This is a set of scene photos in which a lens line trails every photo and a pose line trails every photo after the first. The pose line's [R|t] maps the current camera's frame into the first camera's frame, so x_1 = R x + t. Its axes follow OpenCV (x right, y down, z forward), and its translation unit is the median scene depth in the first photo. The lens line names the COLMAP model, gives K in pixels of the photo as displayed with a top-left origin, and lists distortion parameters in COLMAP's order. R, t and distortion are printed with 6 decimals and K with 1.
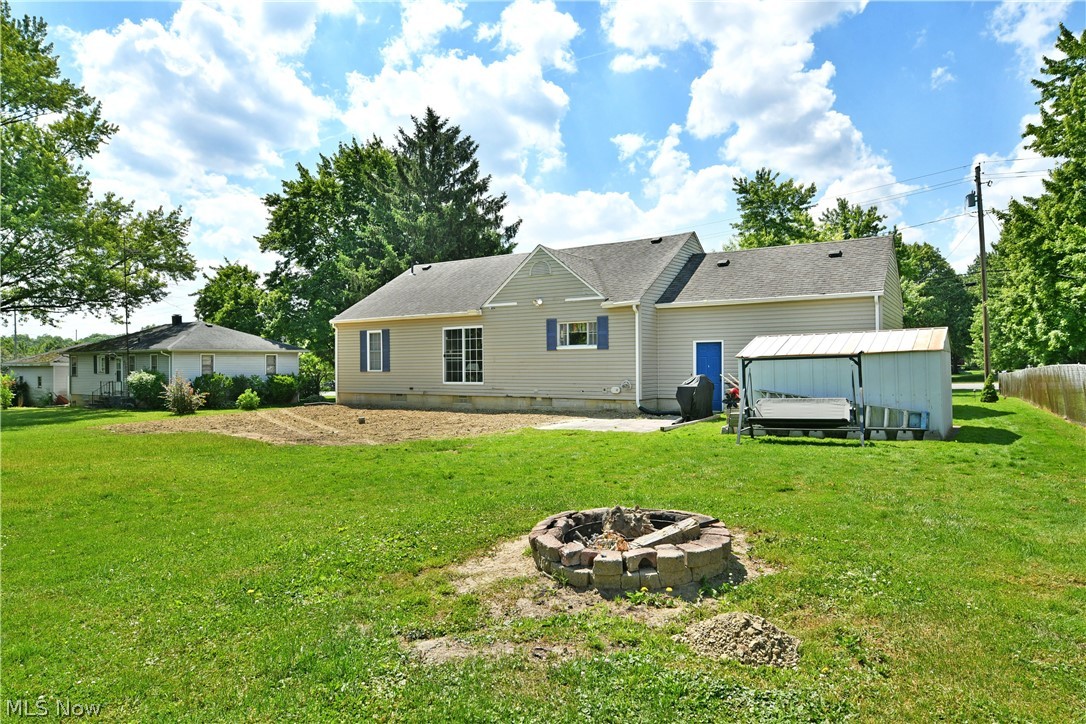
lens RADIAL K [[632.3, 0, 543.0], [0, 632.3, 362.0], [0, 0, 1]] dist [-0.003295, -0.000171]
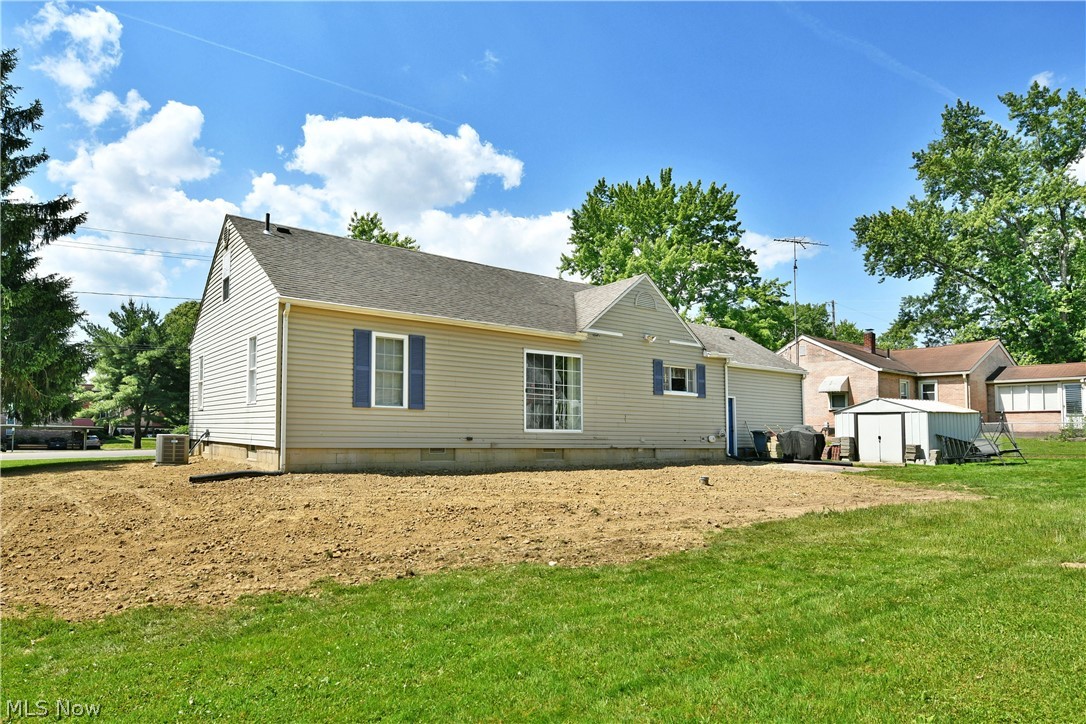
lens RADIAL K [[705.7, 0, 544.5], [0, 705.7, 389.8], [0, 0, 1]] dist [-0.002758, -0.000895]
pose [[0.341613, 0.074434, 0.936889, -0.888941], [-0.022301, 0.997220, -0.071096, 0.044476], [-0.939576, 0.003394, 0.342323, 0.739623]]
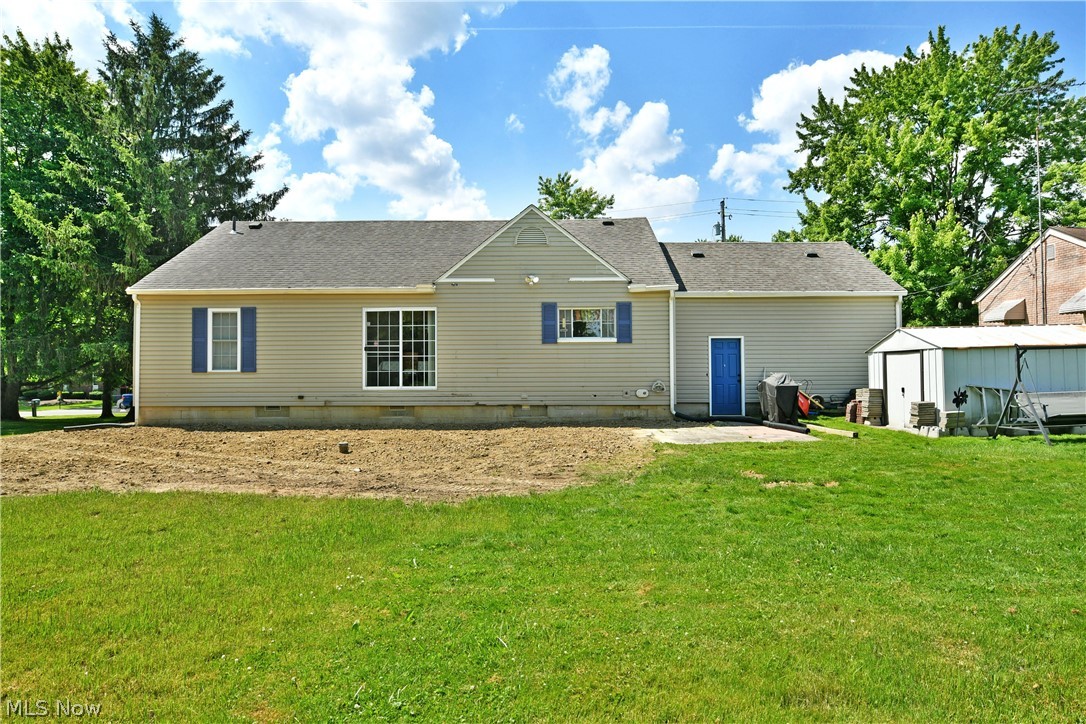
lens RADIAL K [[657.1, 0, 549.7], [0, 657.1, 358.8], [0, 0, 1]] dist [-0.010784, -0.005323]
pose [[0.859954, 0.017271, 0.510079, -0.358911], [-0.005060, 0.999667, -0.025317, 0.018686], [-0.510346, 0.019191, 0.859755, 0.284887]]
